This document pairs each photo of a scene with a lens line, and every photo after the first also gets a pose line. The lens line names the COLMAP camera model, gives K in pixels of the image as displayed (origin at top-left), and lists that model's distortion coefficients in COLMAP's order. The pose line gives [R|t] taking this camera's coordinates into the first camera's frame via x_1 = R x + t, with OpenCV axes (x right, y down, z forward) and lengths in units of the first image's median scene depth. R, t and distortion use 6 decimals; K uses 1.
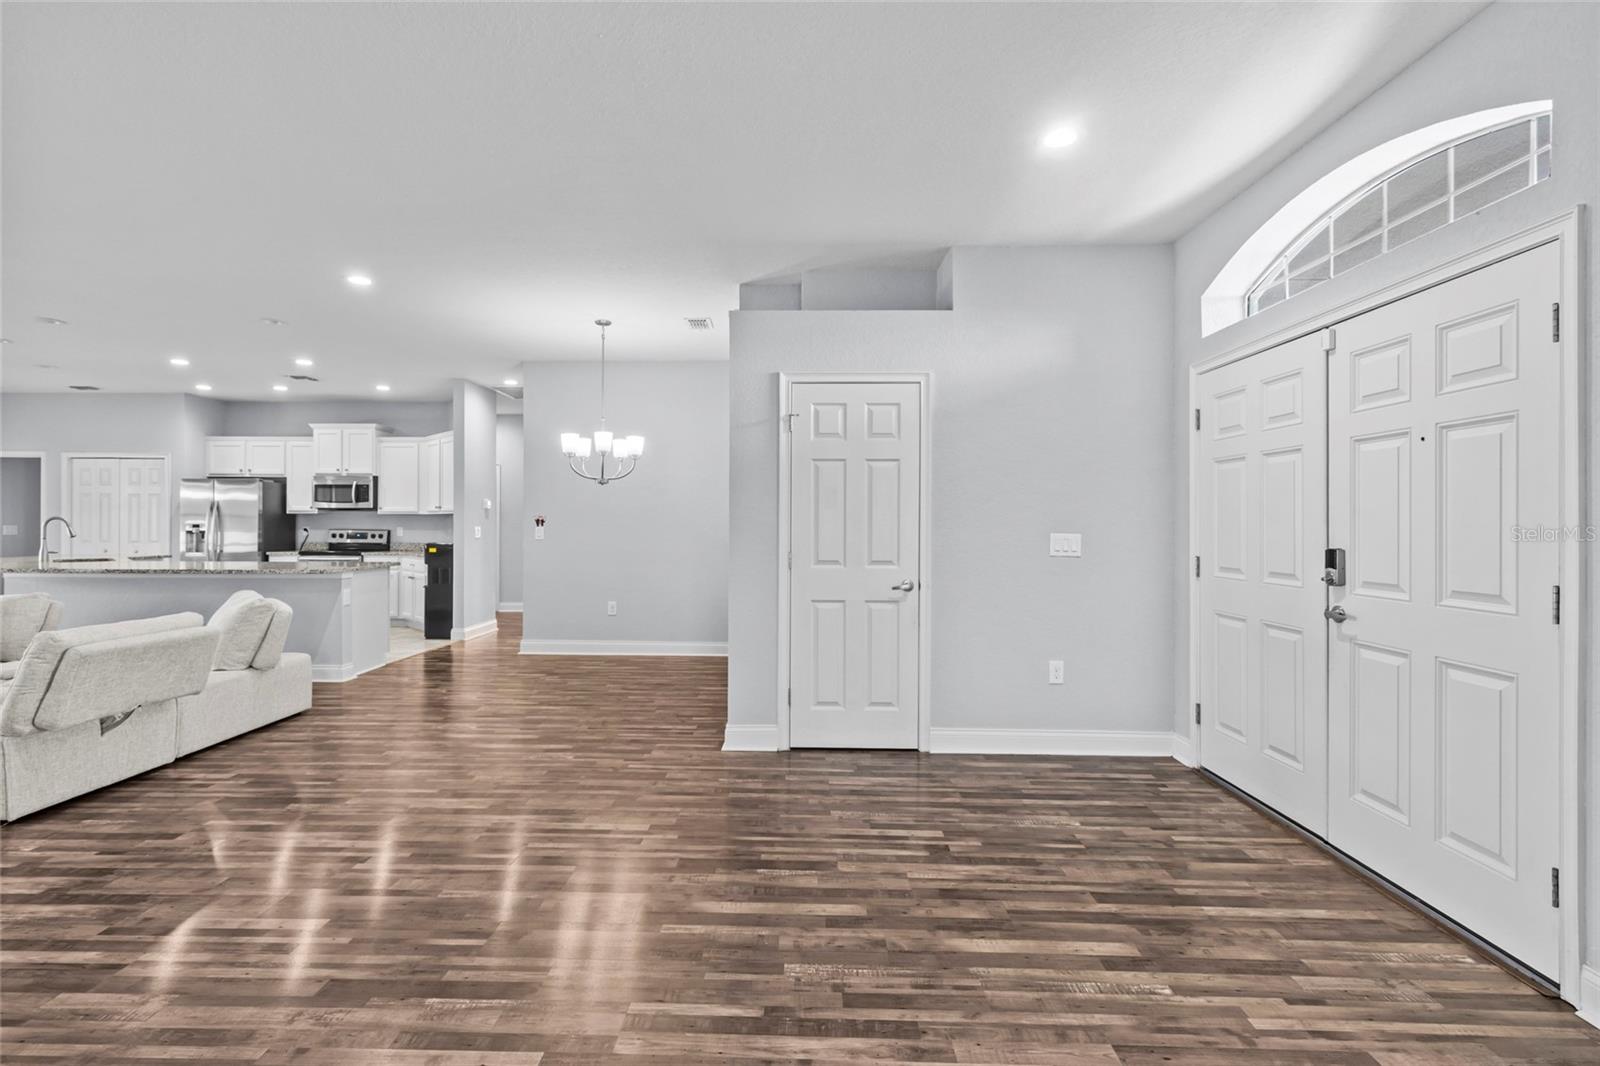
lens RADIAL K [[735.9, 0, 787.6], [0, 735.9, 528.4], [0, 0, 1]] dist [0.003851, 0.000333]
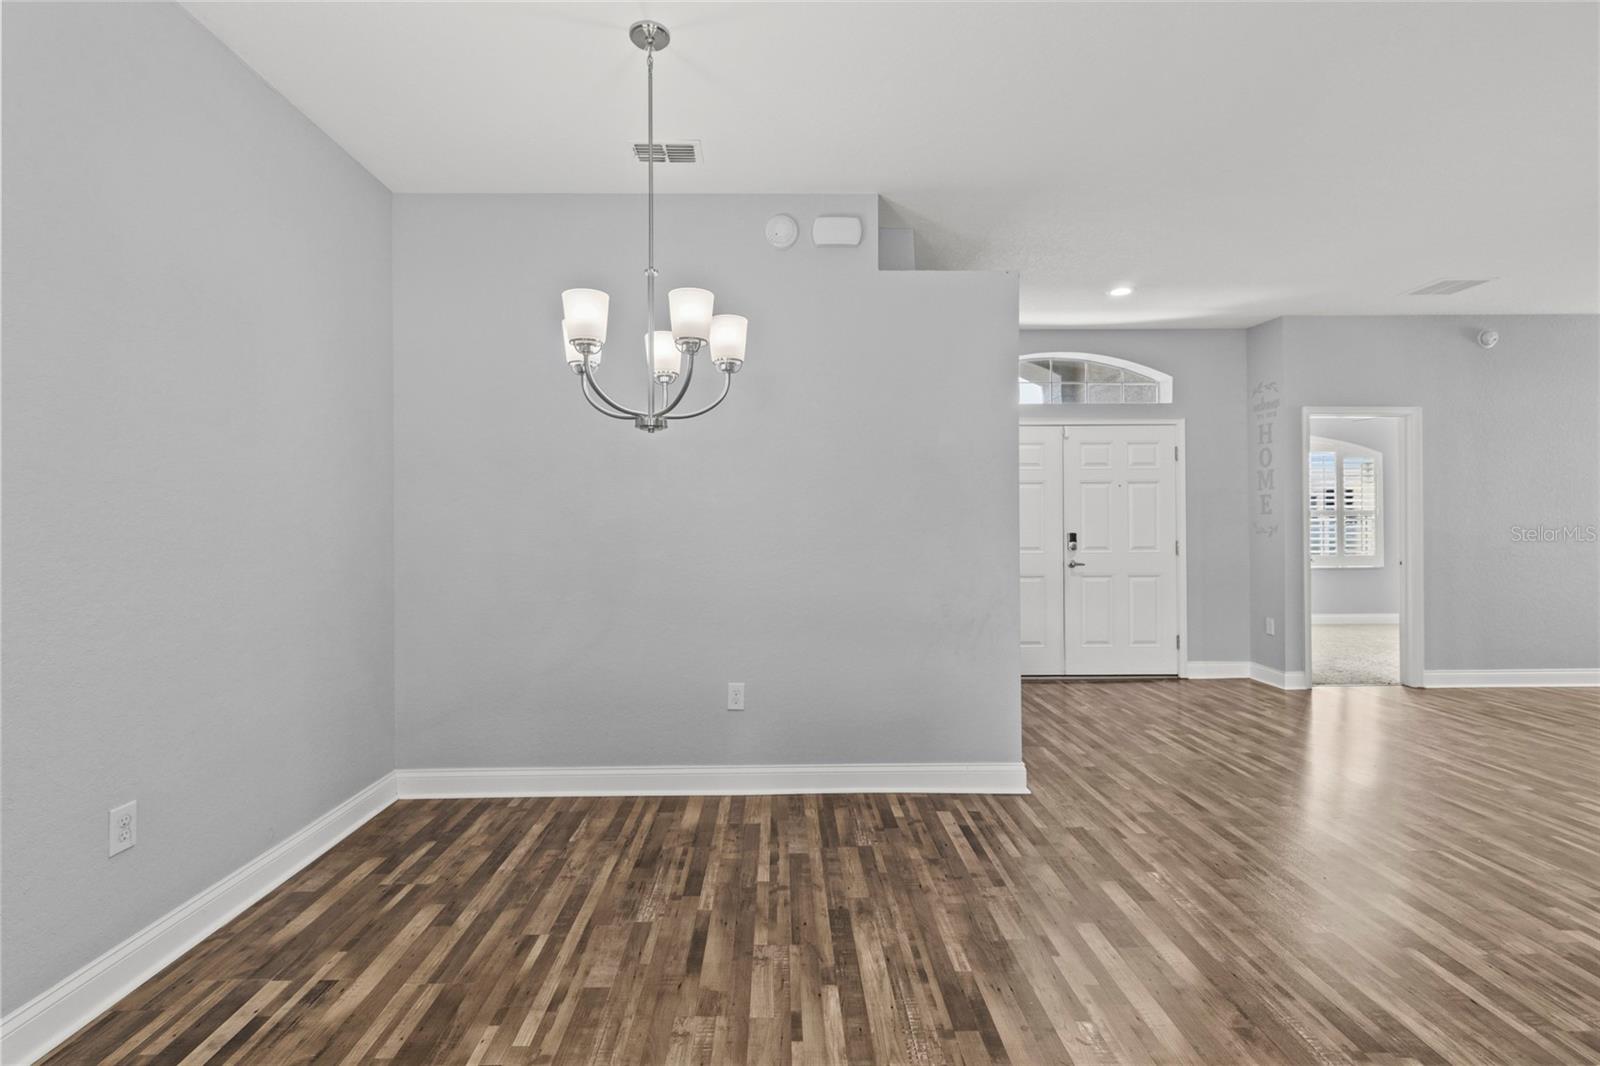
lens RADIAL K [[735.9, 0, 777.6], [0, 735.9, 516.6], [0, 0, 1]] dist [0.003851, 0.000333]
pose [[-0.027288, 0.000658, 0.999627, -0.486019], [0.007856, 0.999969, -0.000444, -0.008847], [-0.999597, 0.007841, -0.027292, 0.689880]]
